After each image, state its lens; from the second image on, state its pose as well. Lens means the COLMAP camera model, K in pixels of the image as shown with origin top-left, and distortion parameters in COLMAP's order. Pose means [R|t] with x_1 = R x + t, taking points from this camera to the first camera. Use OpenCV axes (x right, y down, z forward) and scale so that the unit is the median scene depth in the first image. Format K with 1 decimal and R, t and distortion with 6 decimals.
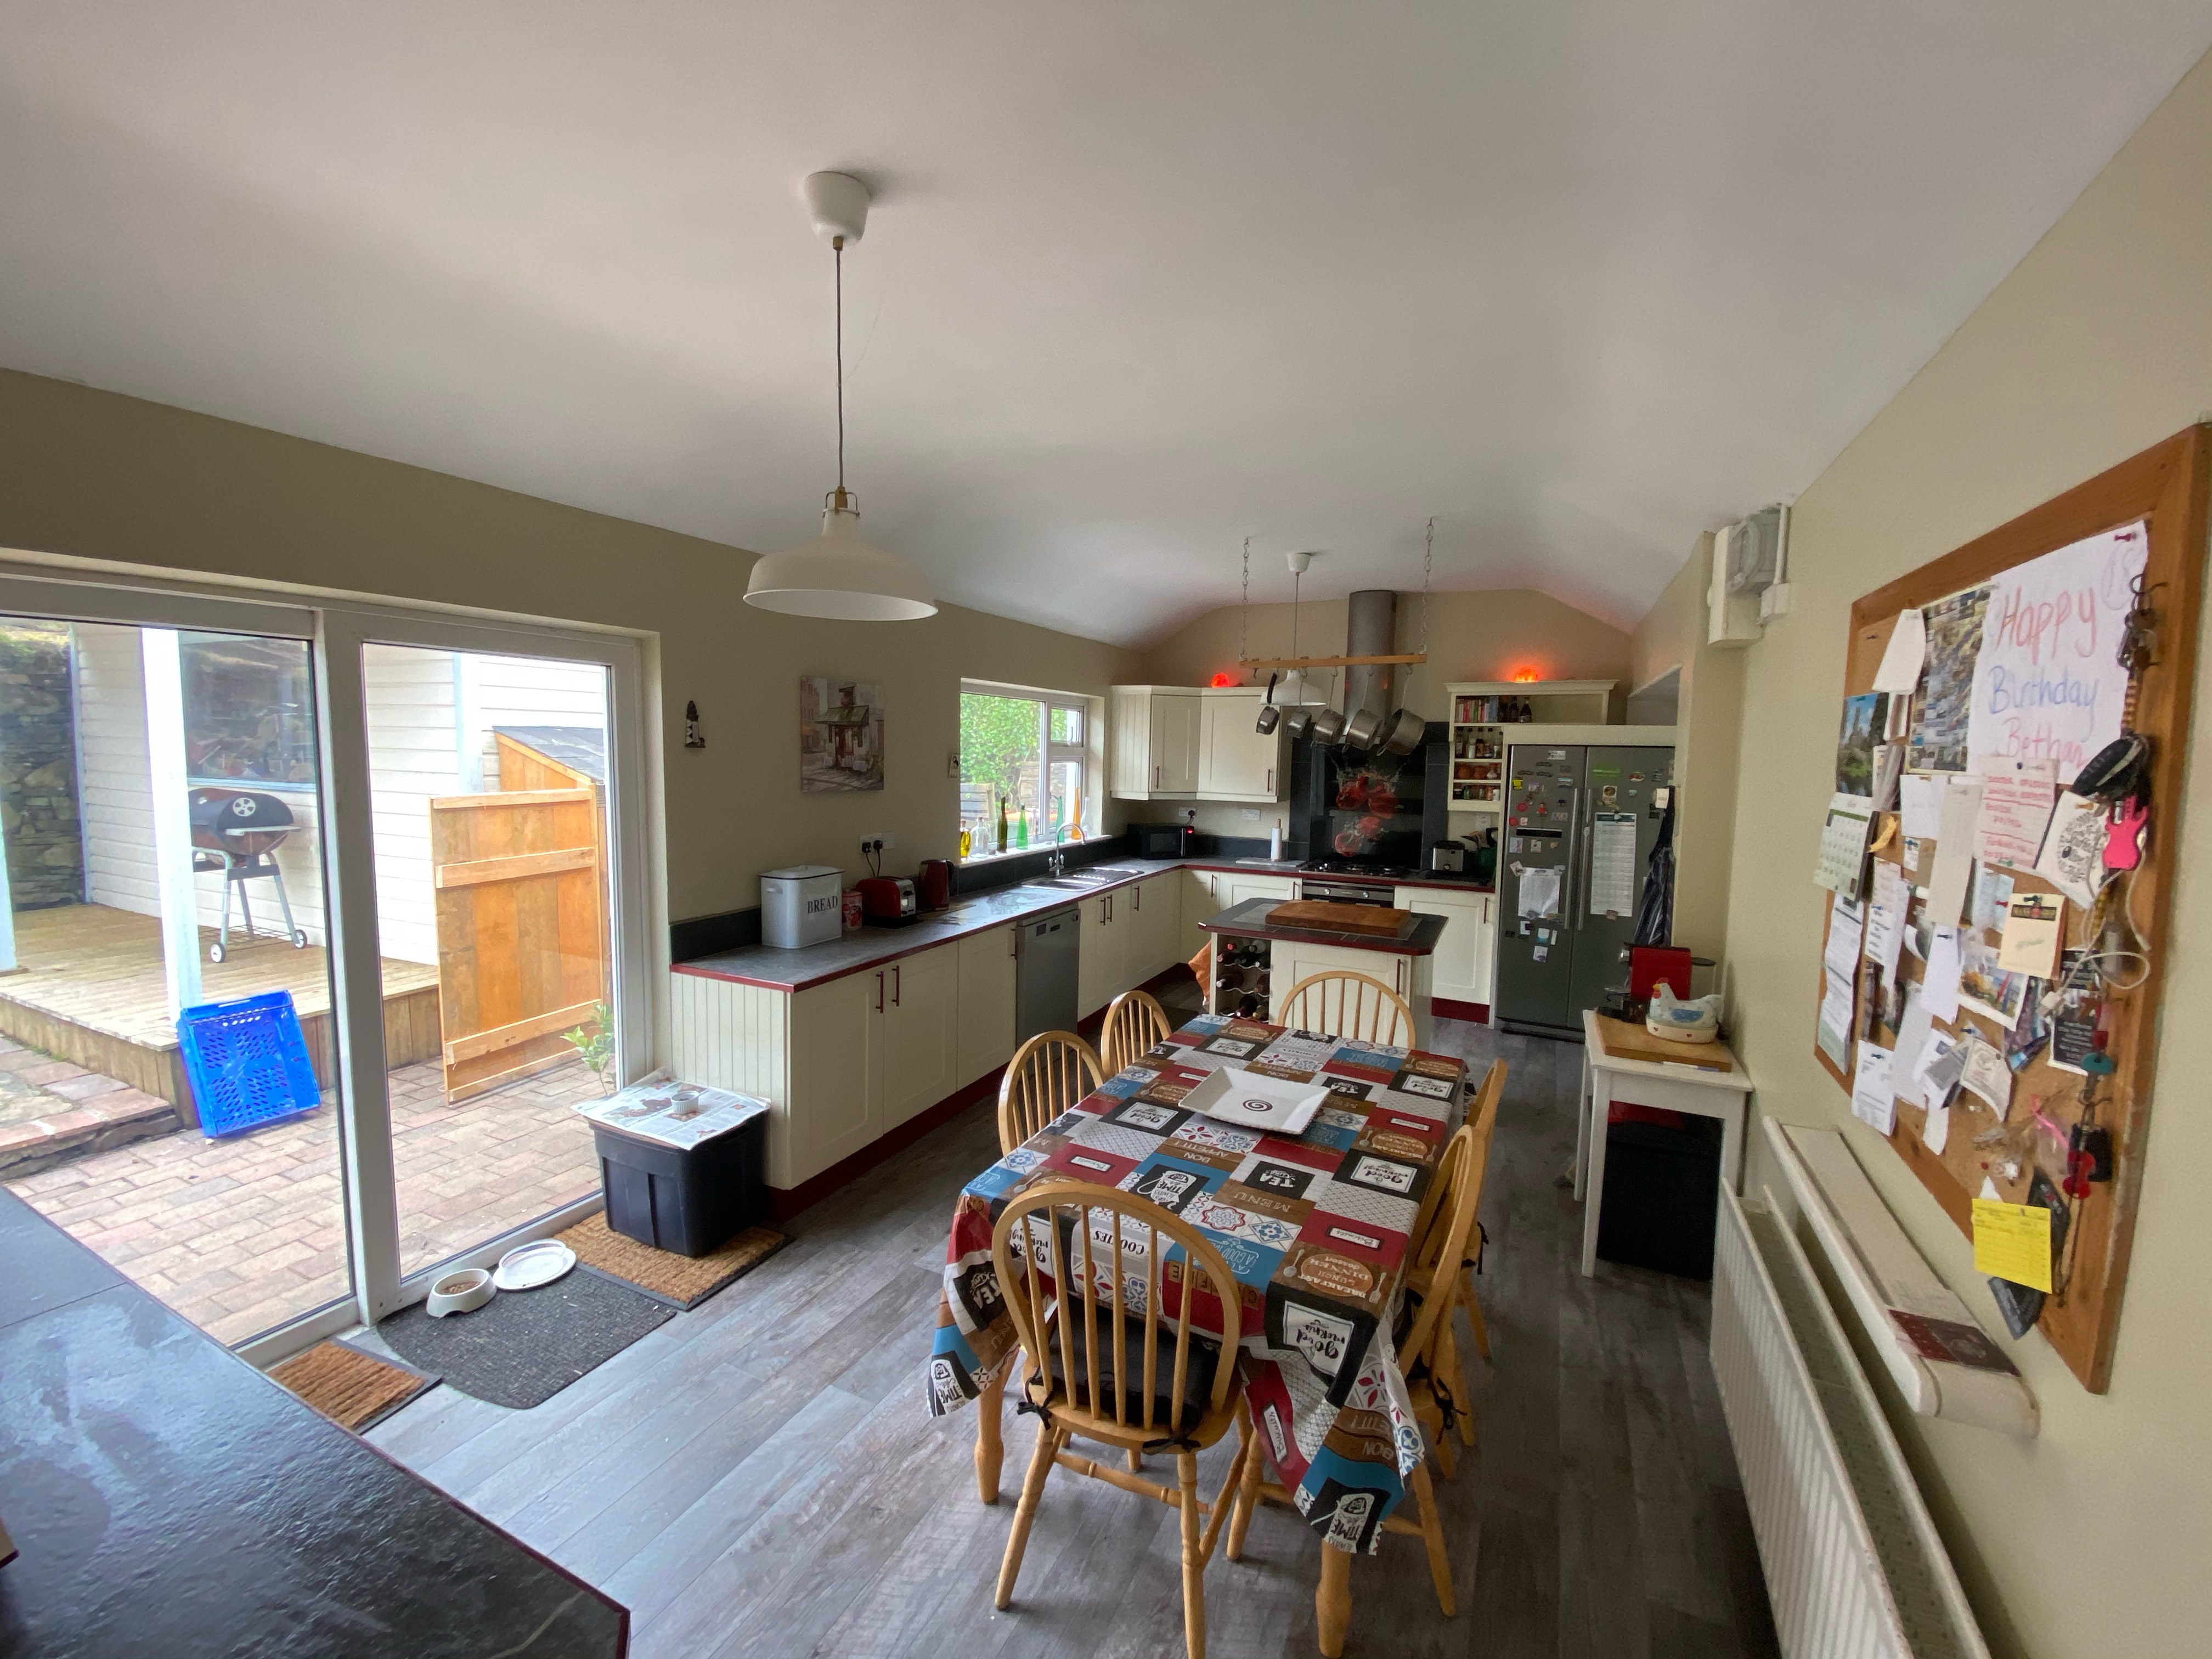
lens RADIAL K [[895.3, 0, 1104.2], [0, 895.3, 818.9], [0, 0, 1]] dist [0.001732, -0.012413]
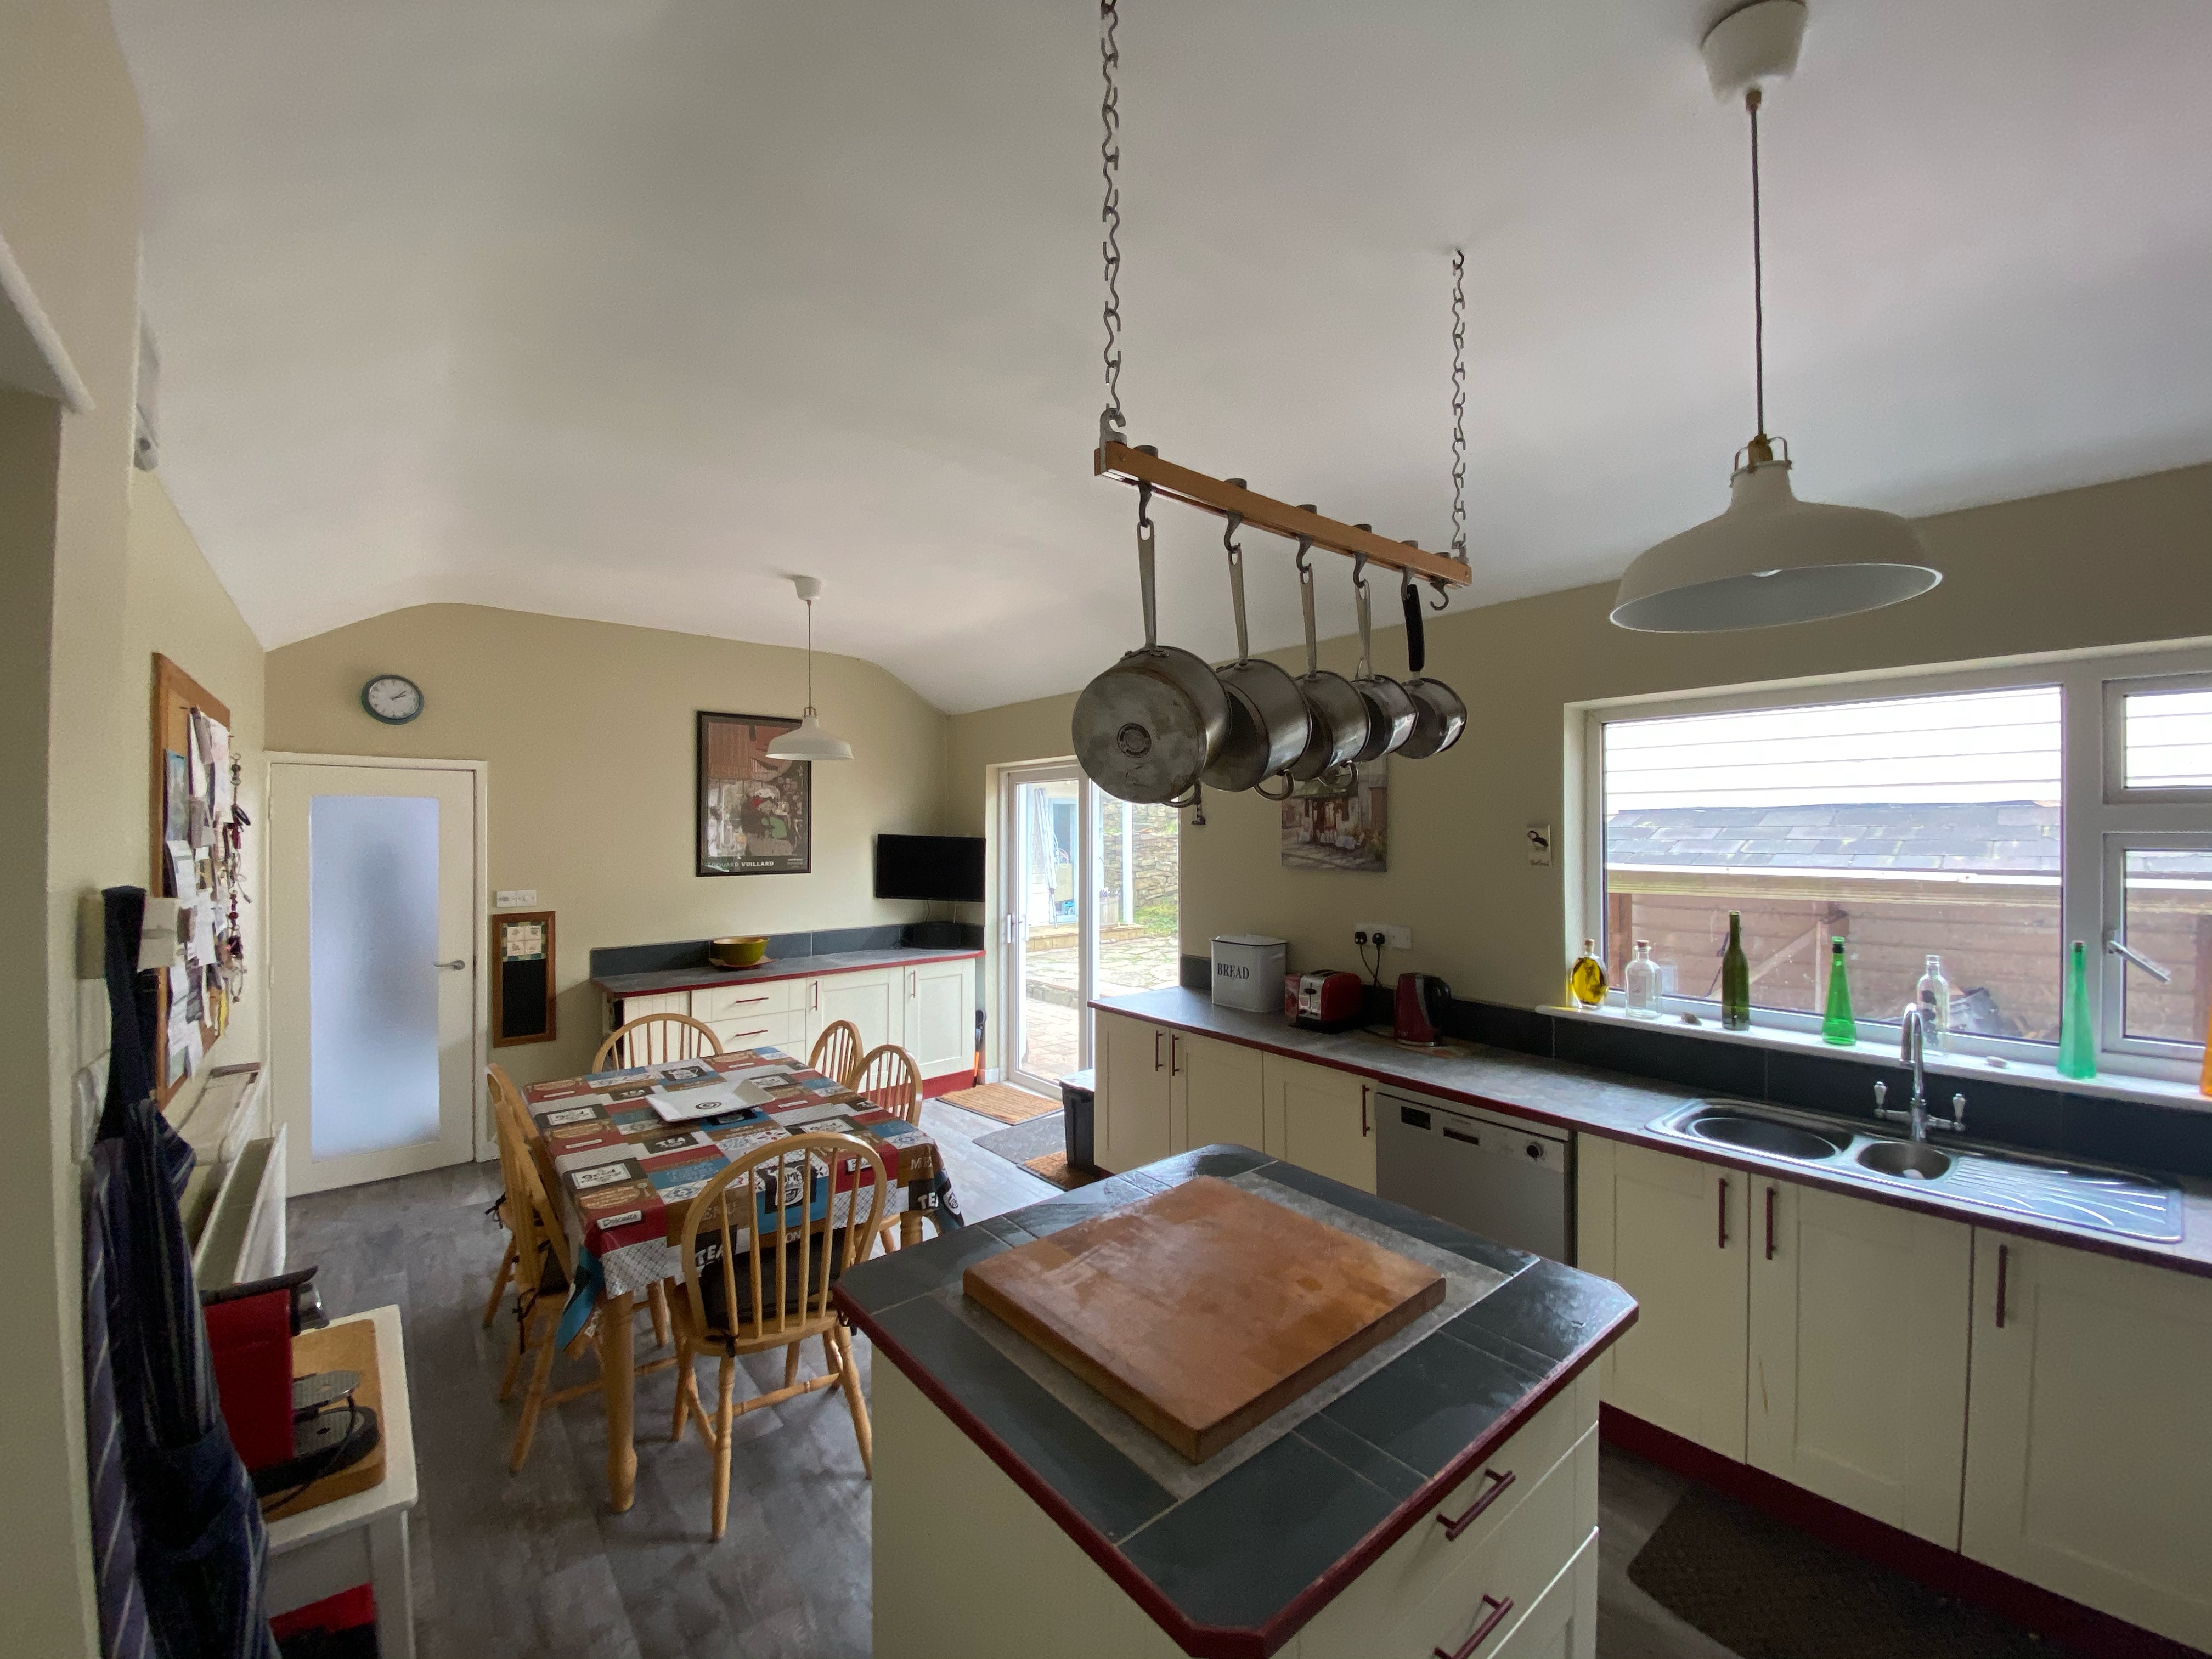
lens RADIAL K [[895.3, 0, 1106.4], [0, 895.3, 834.2], [0, 0, 1]] dist [0.001732, -0.012413]
pose [[-0.414270, -0.011156, -0.910086, 0.874561], [-0.078240, 0.996660, 0.023398, -0.097626], [0.906785, 0.080898, -0.413759, 1.619206]]
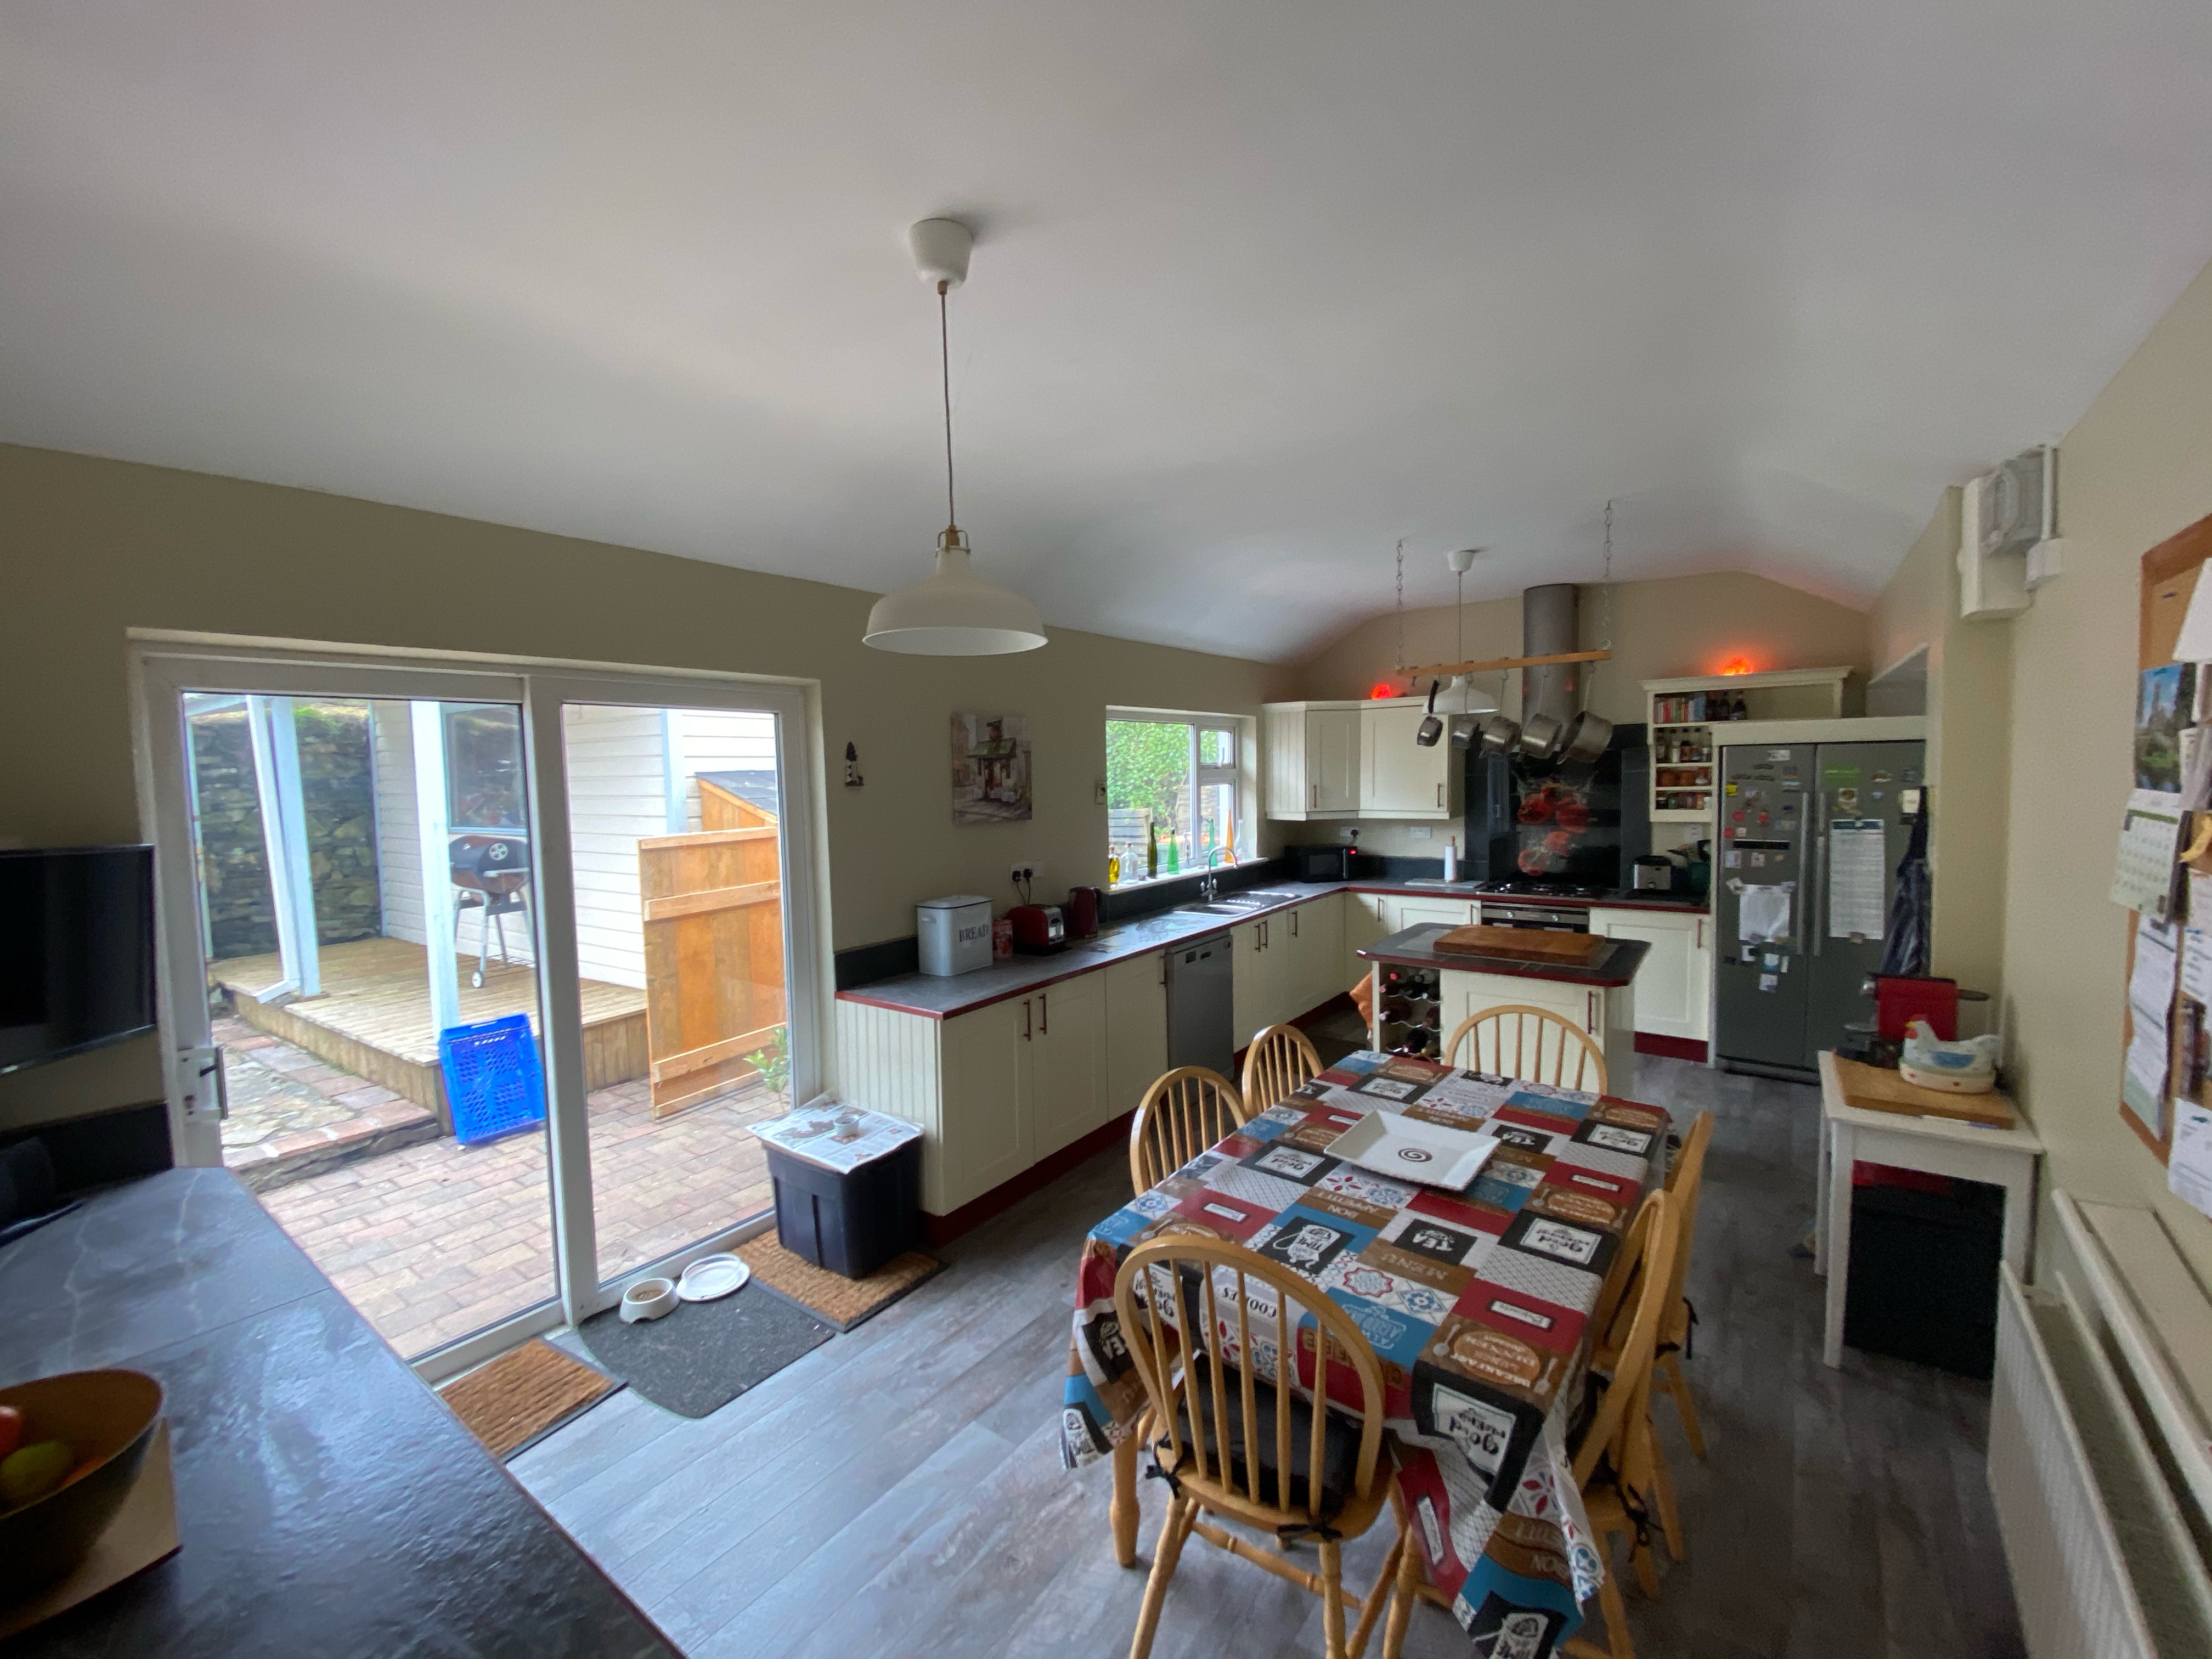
lens RADIAL K [[895.3, 0, 1103.9], [0, 895.3, 819.5], [0, 0, 1]] dist [0.001732, -0.012413]
pose [[0.981303, -0.031601, -0.189859, 0.036727], [0.026879, 0.999263, -0.027394, -0.003622], [0.190585, 0.021779, 0.981429, 0.029616]]
